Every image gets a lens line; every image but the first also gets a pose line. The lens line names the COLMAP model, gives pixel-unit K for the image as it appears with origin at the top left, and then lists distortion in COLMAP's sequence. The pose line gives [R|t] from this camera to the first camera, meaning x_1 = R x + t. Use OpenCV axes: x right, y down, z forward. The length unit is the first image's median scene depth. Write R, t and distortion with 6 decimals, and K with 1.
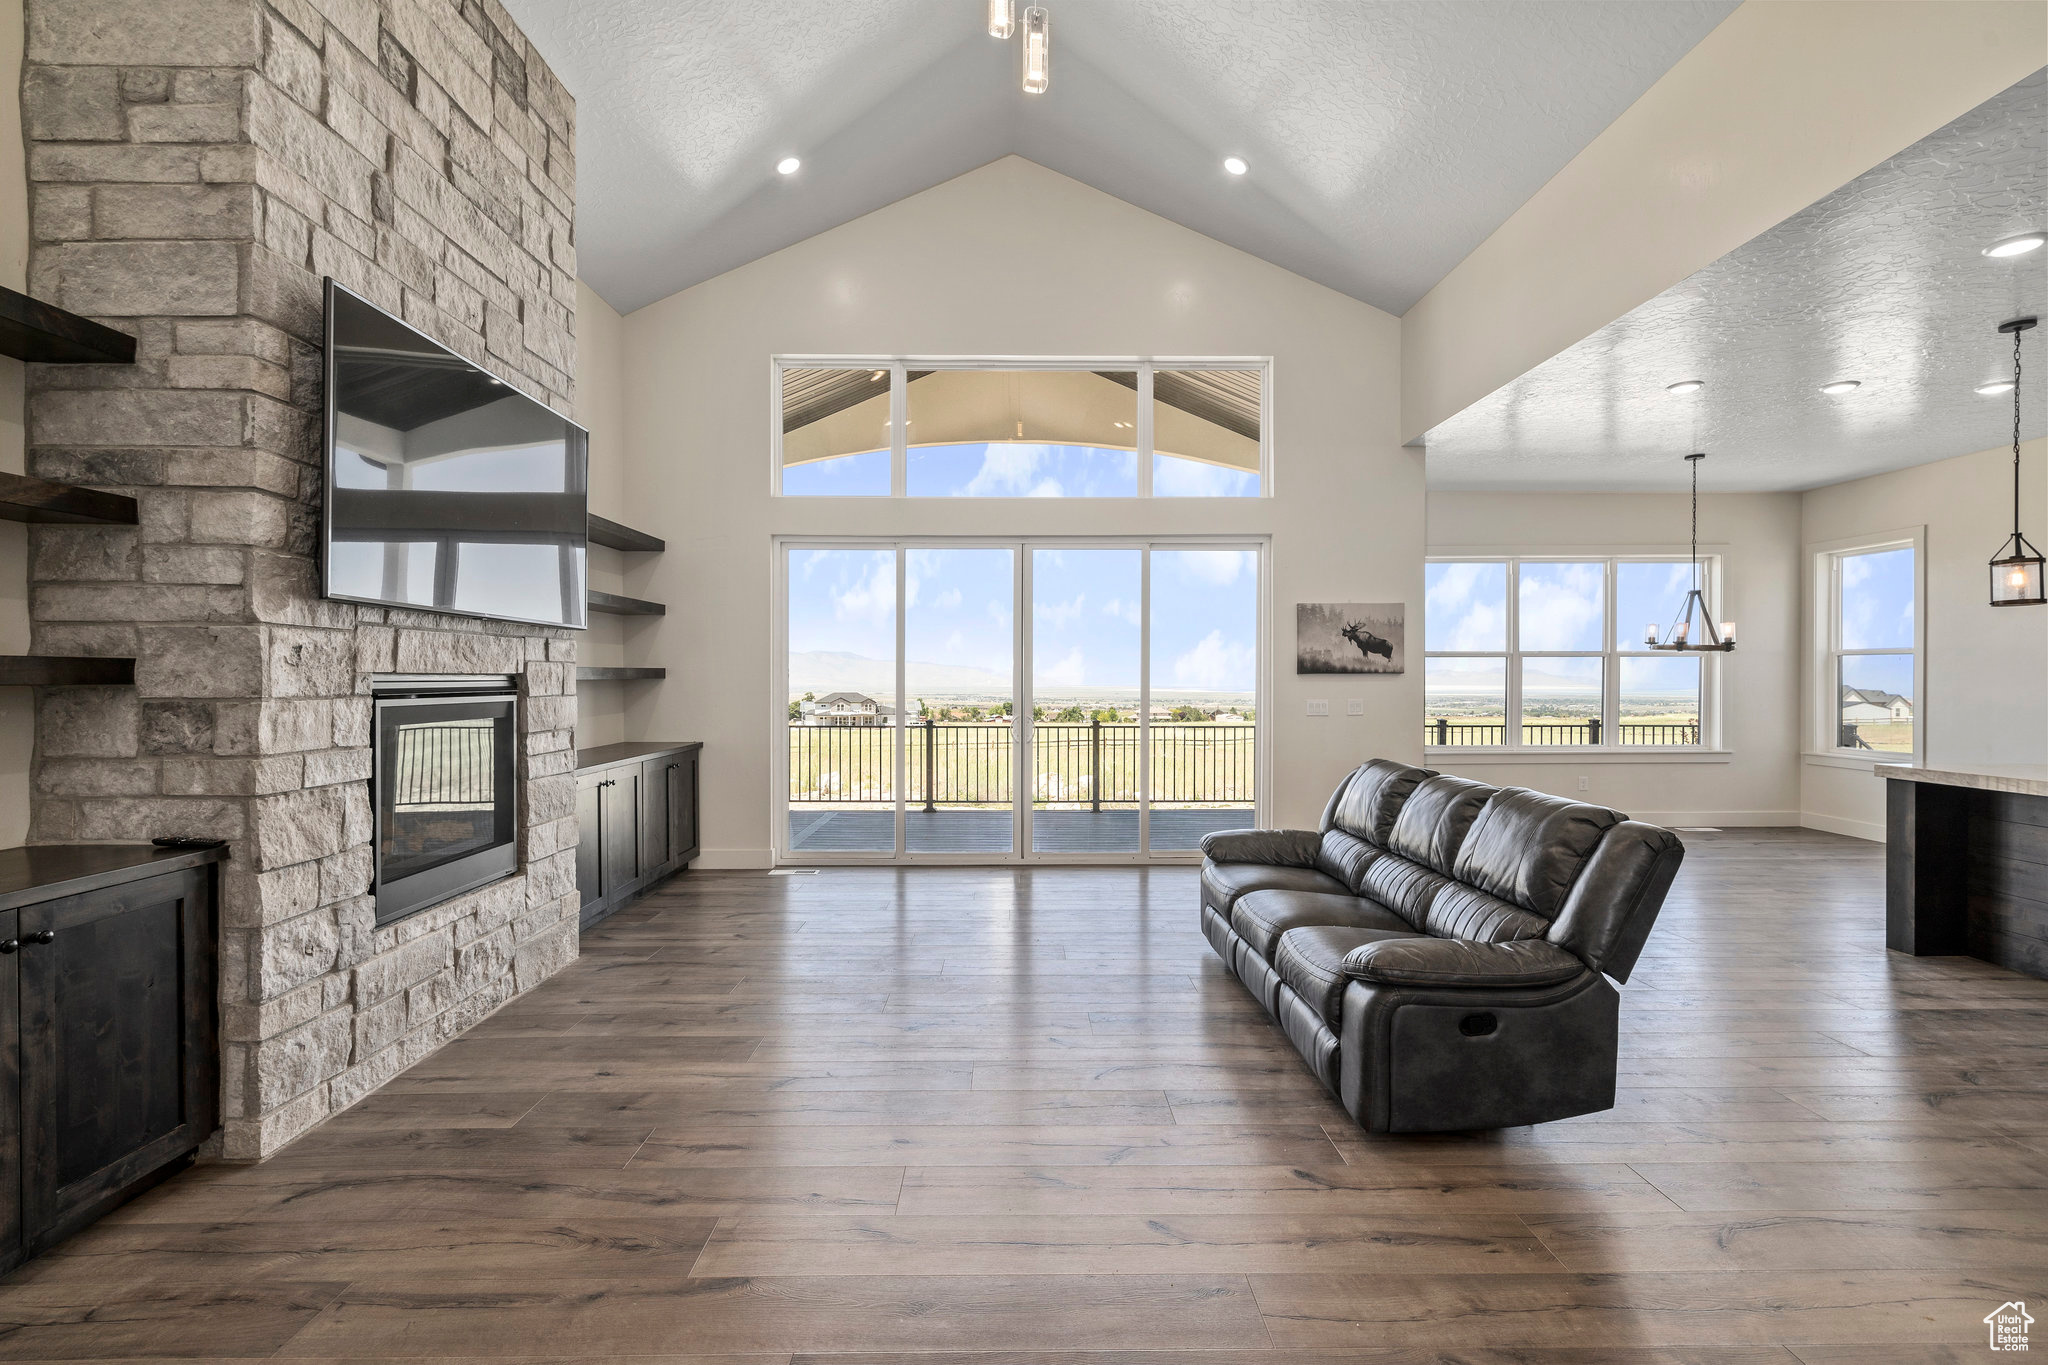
lens RADIAL K [[922.9, 0, 1024.4], [0, 922.9, 683.4], [0, 0, 1]] dist [-0.007354, 0.002951]
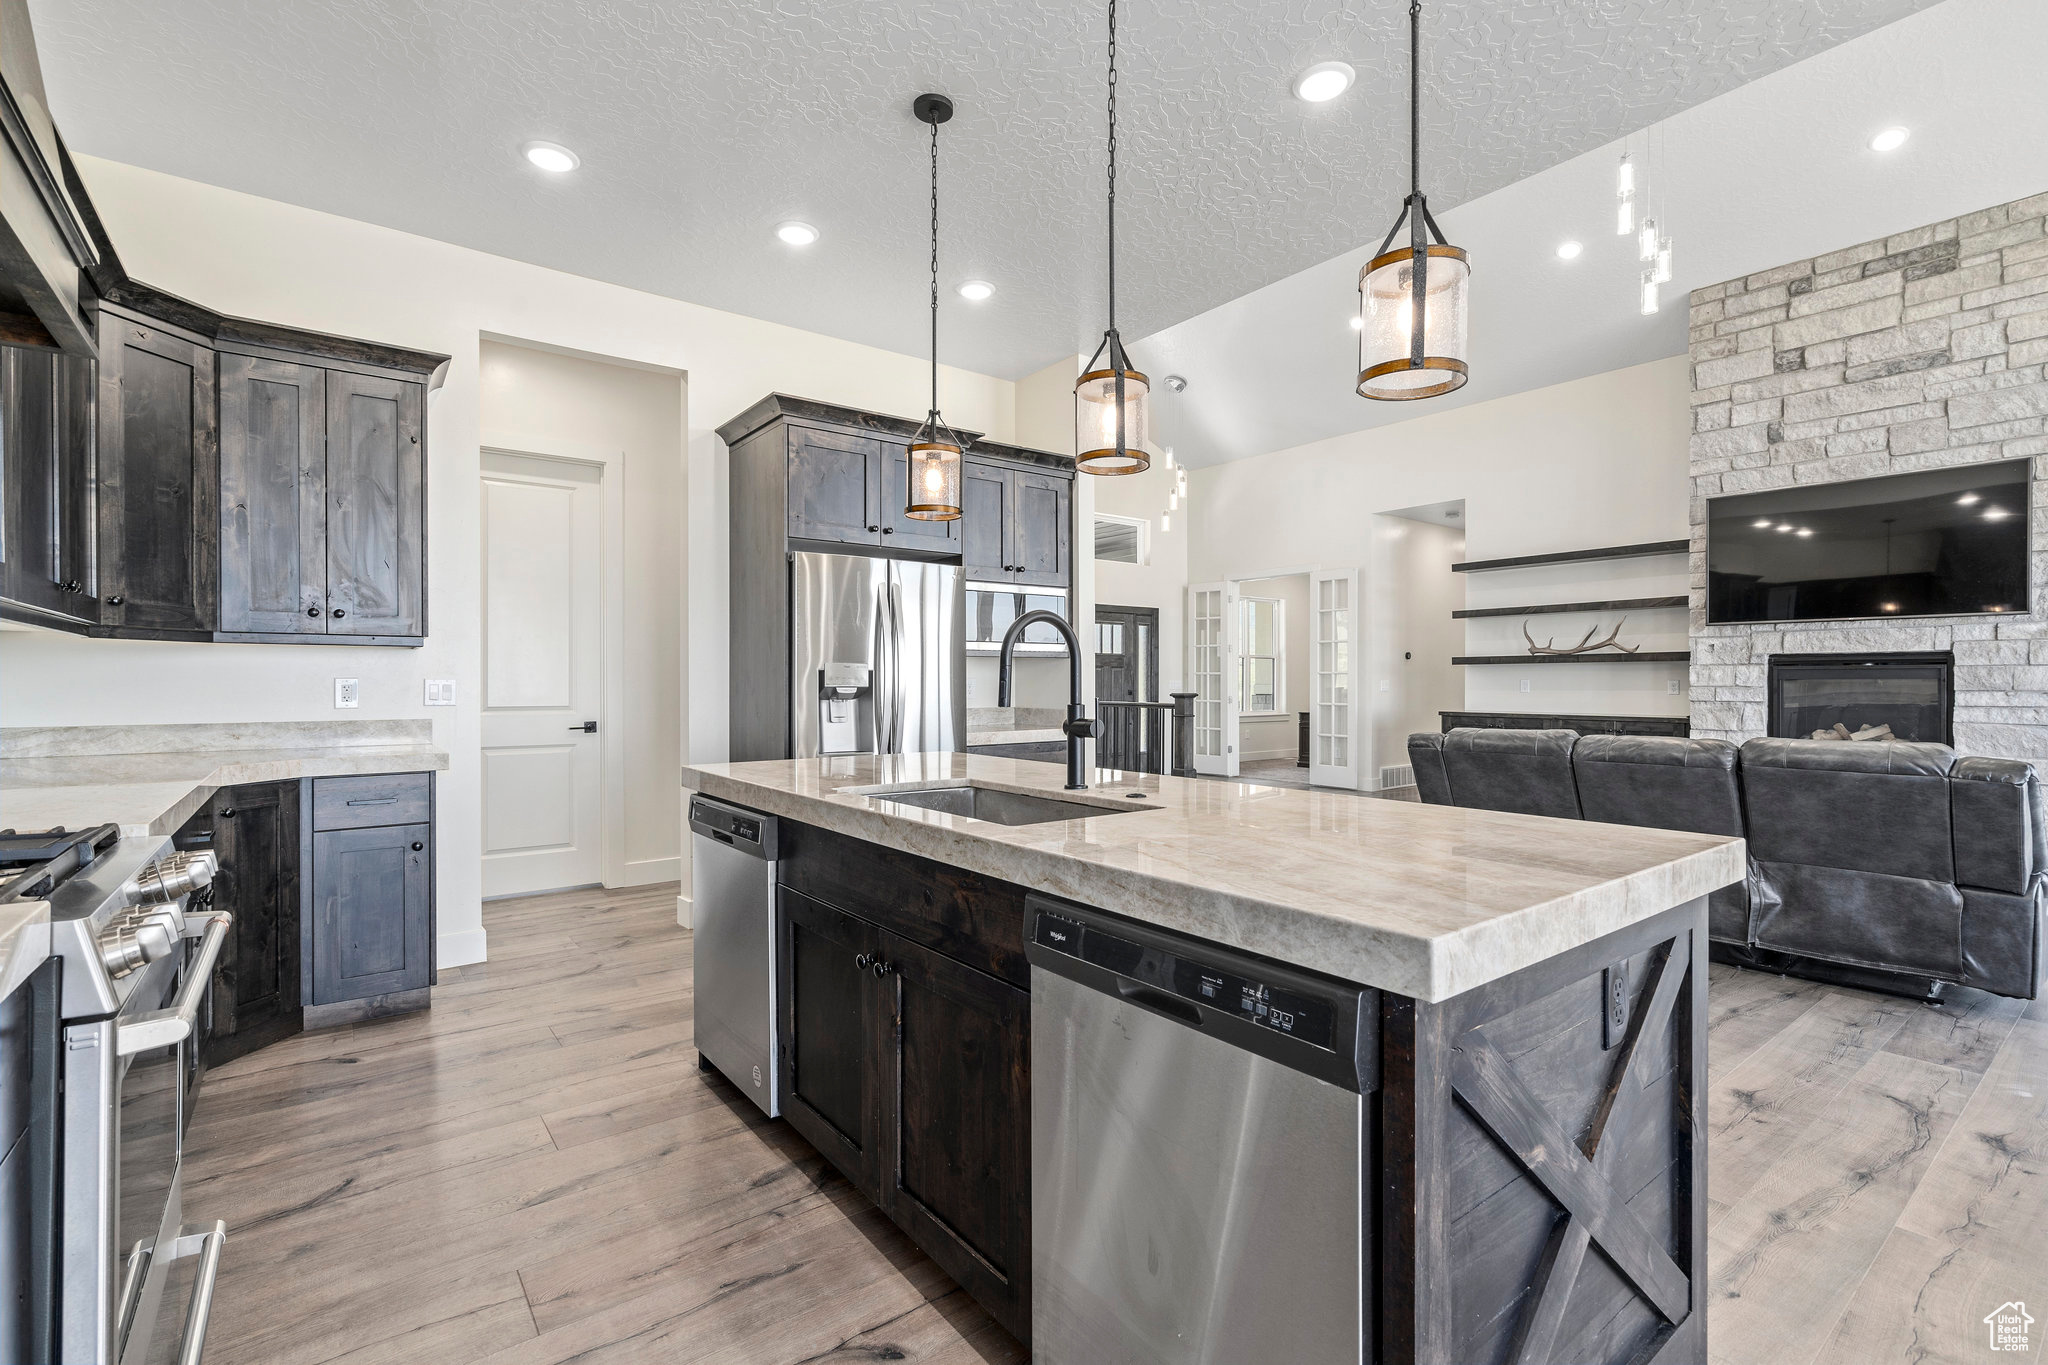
lens RADIAL K [[922.9, 0, 1025.5], [0, 922.9, 682.5], [0, 0, 1]] dist [-0.007354, 0.002951]
pose [[-0.800550, 0.000611, -0.599266, 1.734246], [-0.003704, 0.999975, 0.005968, 0.042992], [0.599255, 0.006997, -0.800528, 1.458400]]
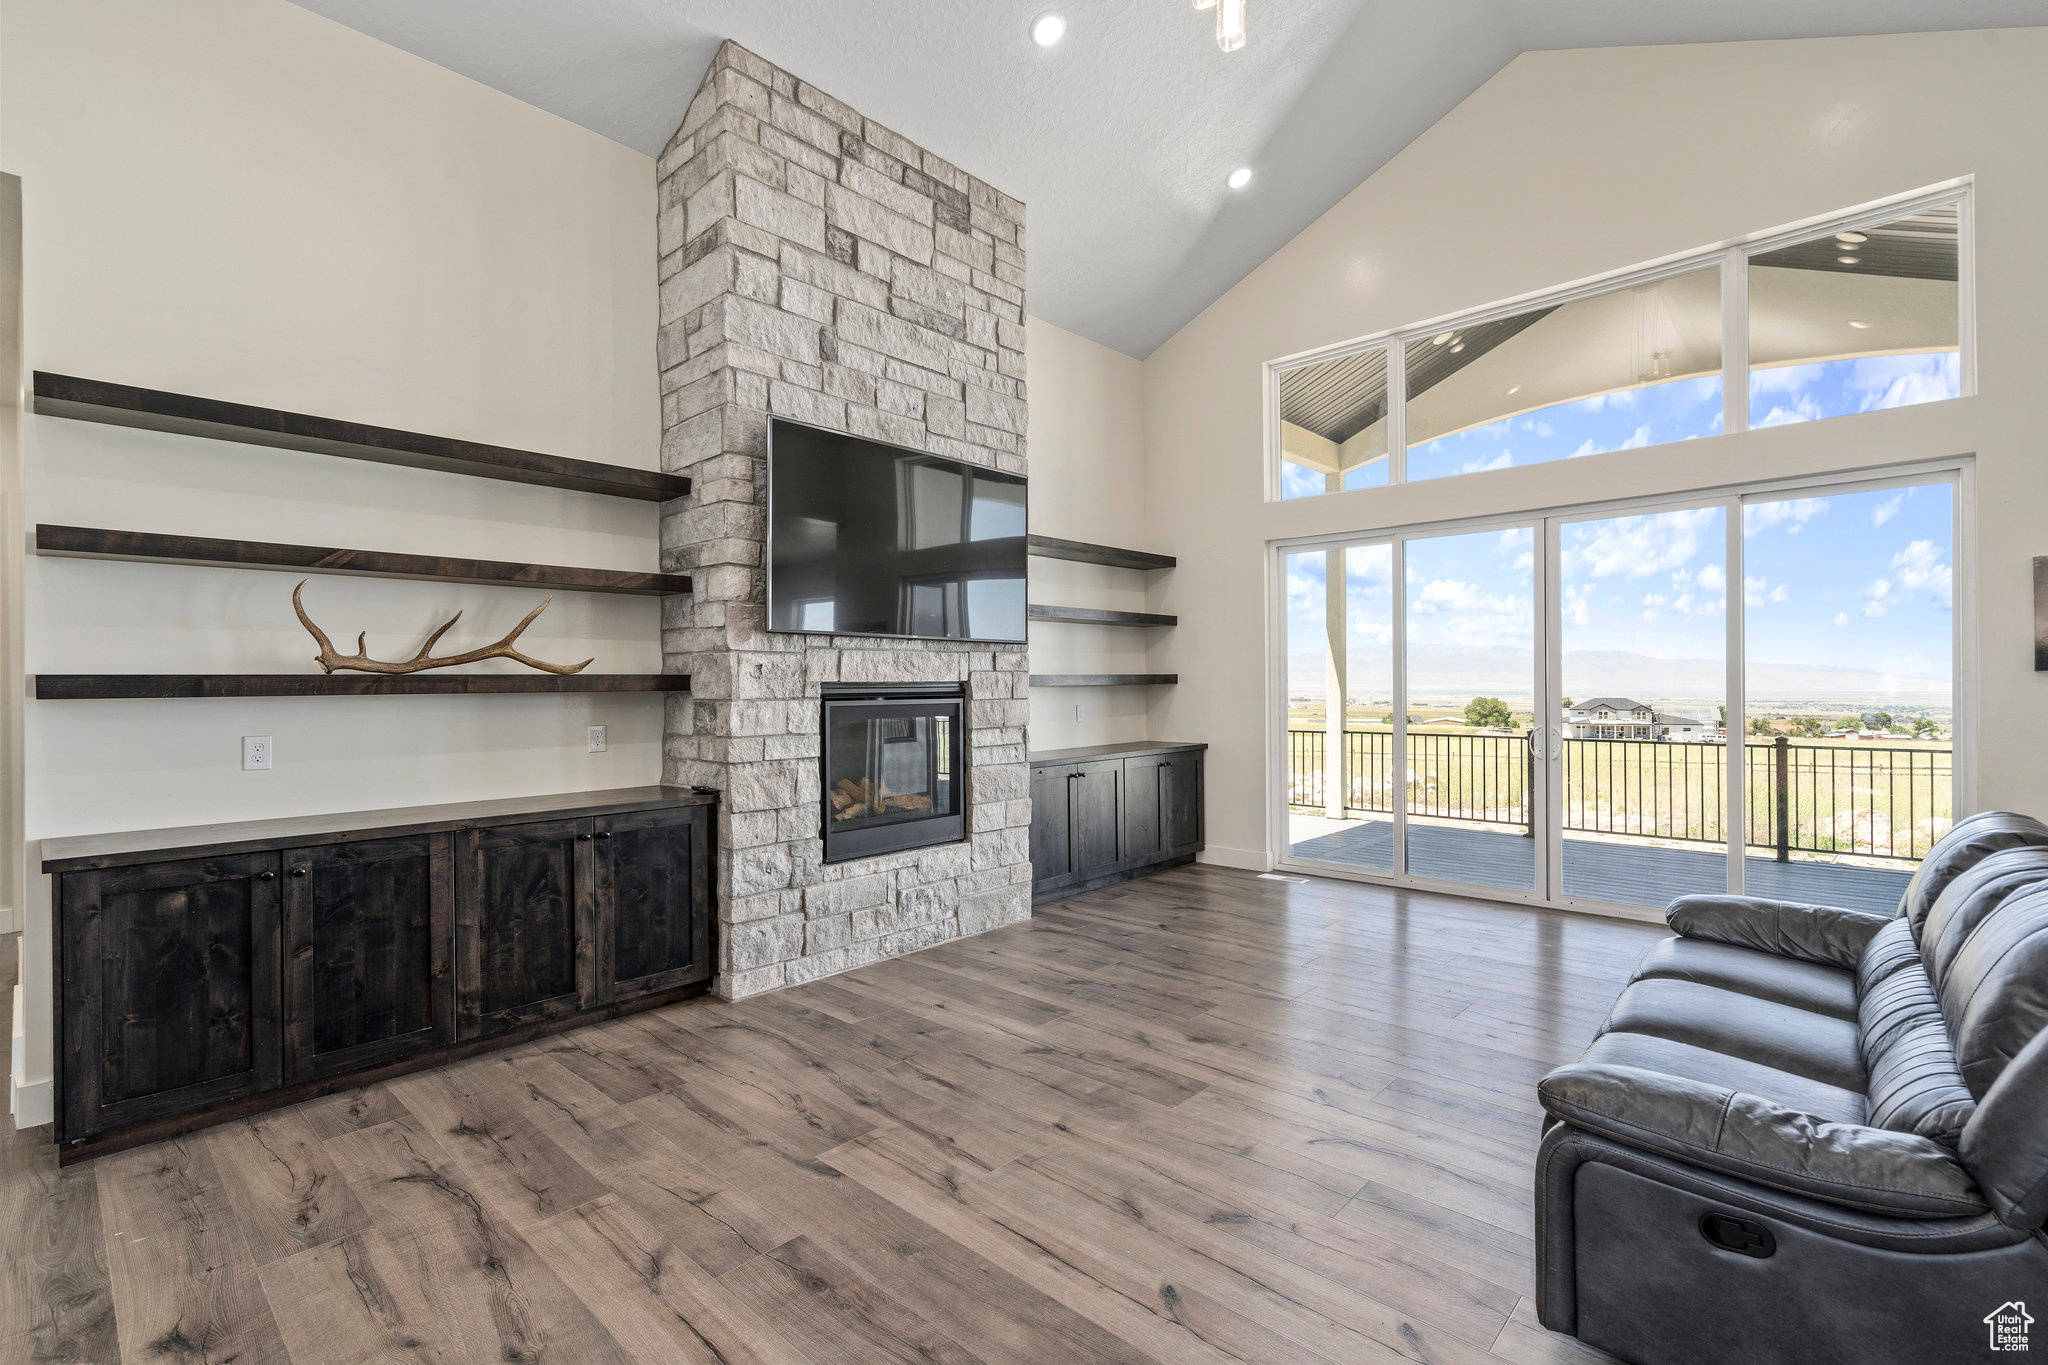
lens RADIAL K [[922.9, 0, 1024.4], [0, 922.9, 684.2], [0, 0, 1]] dist [-0.007354, 0.002951]
pose [[0.723908, -0.006460, -0.689867, 0.425601], [0.003428, 0.999977, -0.005767, 0.000919], [0.689888, 0.001810, 0.723914, 0.162878]]
